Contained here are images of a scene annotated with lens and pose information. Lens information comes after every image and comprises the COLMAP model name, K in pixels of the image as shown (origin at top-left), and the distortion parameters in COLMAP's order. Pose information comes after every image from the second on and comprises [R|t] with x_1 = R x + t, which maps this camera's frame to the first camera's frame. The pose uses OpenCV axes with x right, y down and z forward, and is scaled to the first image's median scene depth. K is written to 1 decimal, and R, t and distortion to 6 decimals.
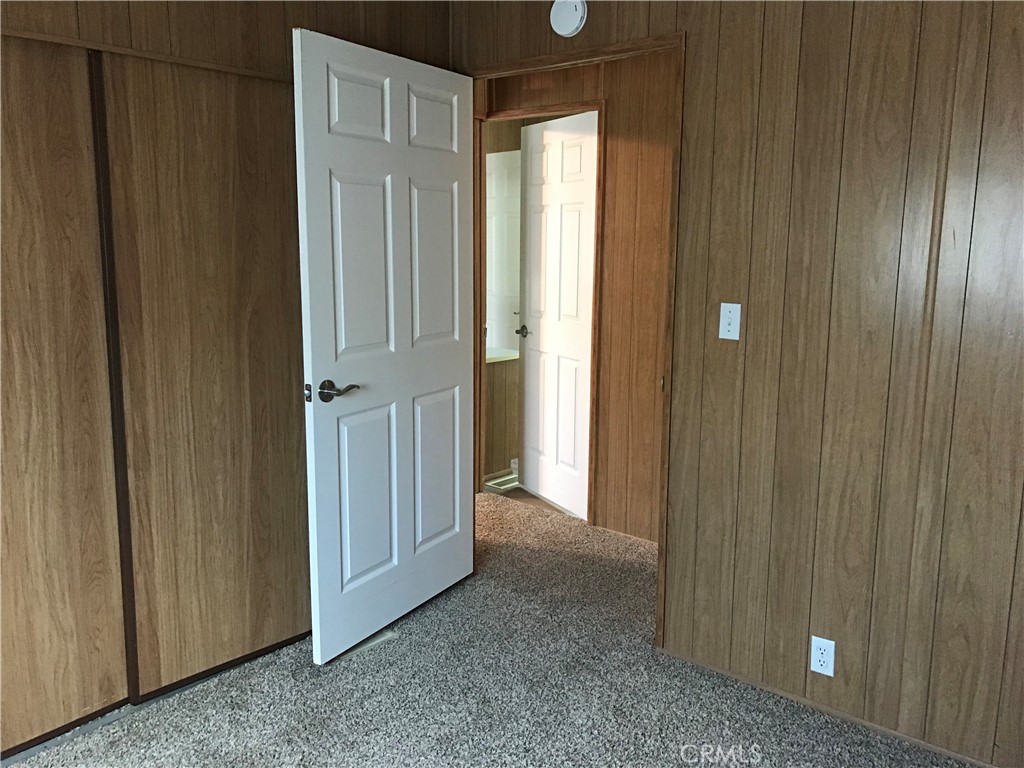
lens RADIAL K [[846.6, 0, 506.0], [0, 846.6, 382.1], [0, 0, 1]] dist [0.038622, -0.046694]
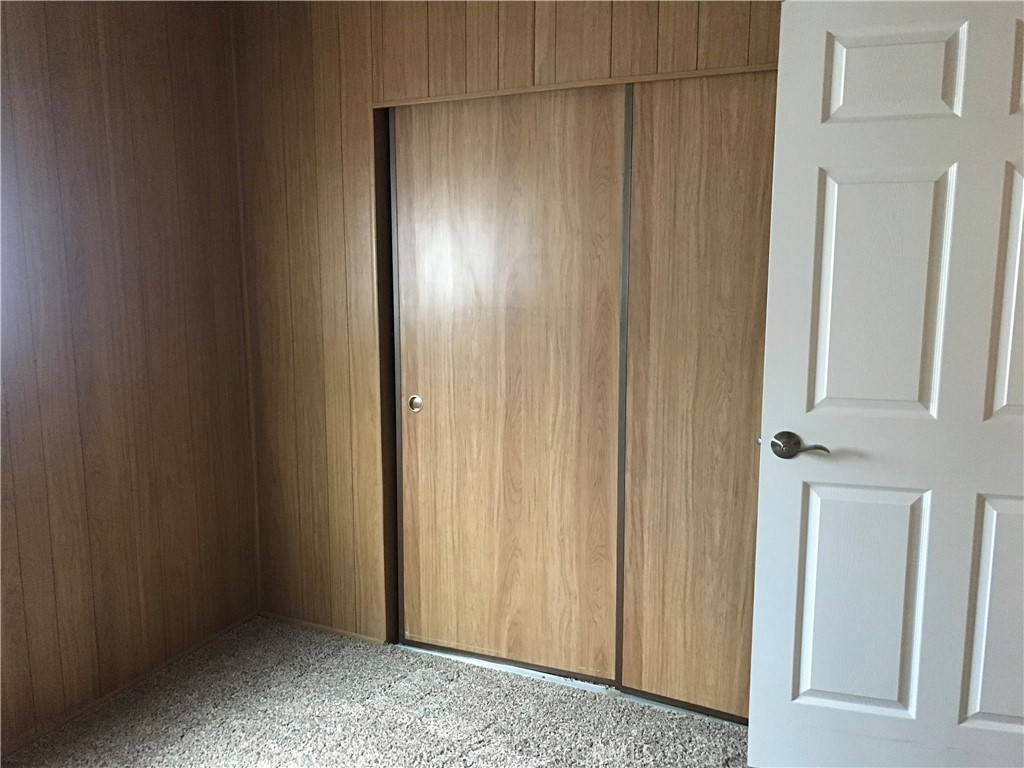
lens RADIAL K [[846.6, 0, 513.2], [0, 846.6, 385.7], [0, 0, 1]] dist [0.038622, -0.046694]
pose [[0.243772, 0.142939, -0.959241, 0.522796], [-0.164659, 0.980819, 0.104309, -0.090632], [0.955752, 0.132520, 0.262632, 0.565087]]
